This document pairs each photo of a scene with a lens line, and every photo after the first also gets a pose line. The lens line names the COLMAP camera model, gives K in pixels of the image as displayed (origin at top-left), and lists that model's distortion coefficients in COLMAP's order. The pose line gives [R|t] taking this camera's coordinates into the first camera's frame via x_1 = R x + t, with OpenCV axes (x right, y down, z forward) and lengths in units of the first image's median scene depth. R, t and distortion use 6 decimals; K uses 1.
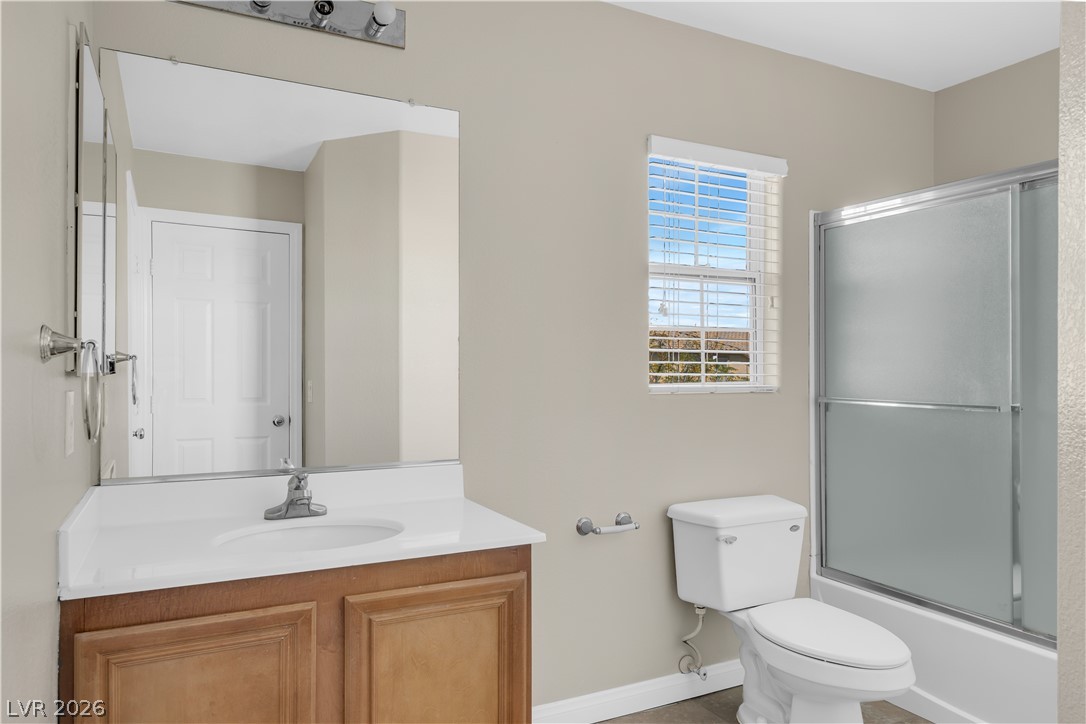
lens RADIAL K [[712.9, 0, 543.0], [0, 712.9, 362.0], [0, 0, 1]] dist [0.001204, 0.001176]
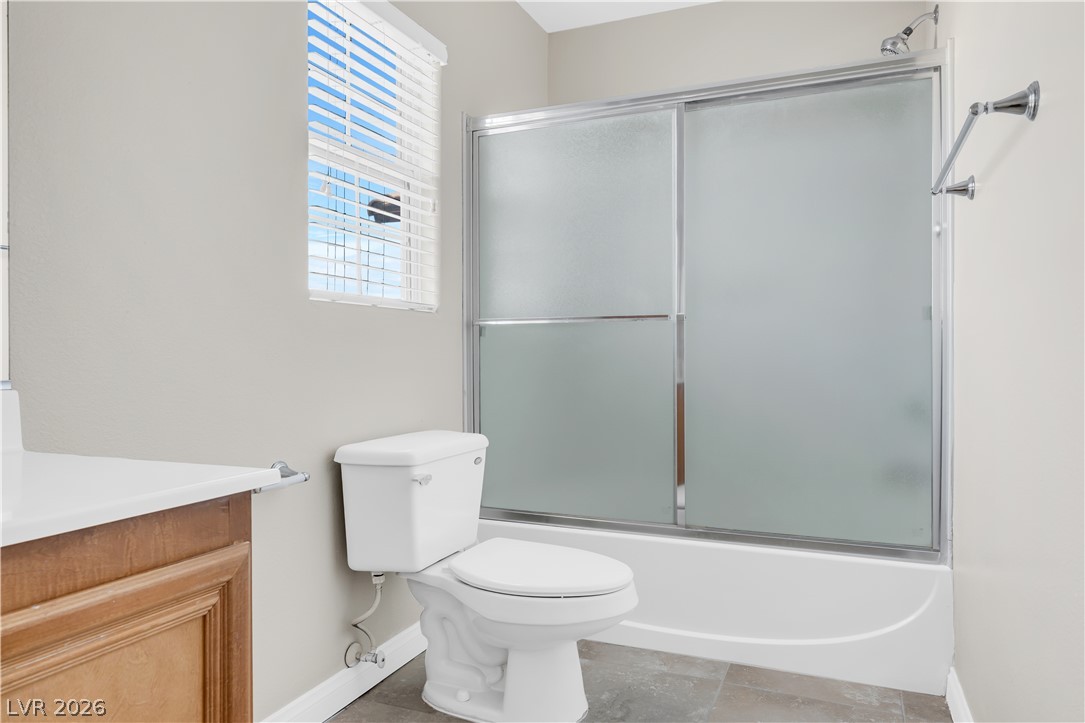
lens RADIAL K [[703.8, 0, 544.2], [0, 703.8, 348.9], [0, 0, 1]] dist [0.003651, -0.000360]
pose [[0.765433, 0.003020, 0.643509, -0.141954], [-0.002518, 0.999995, -0.001697, 0.105379], [-0.643511, -0.000321, 0.765437, 0.315188]]
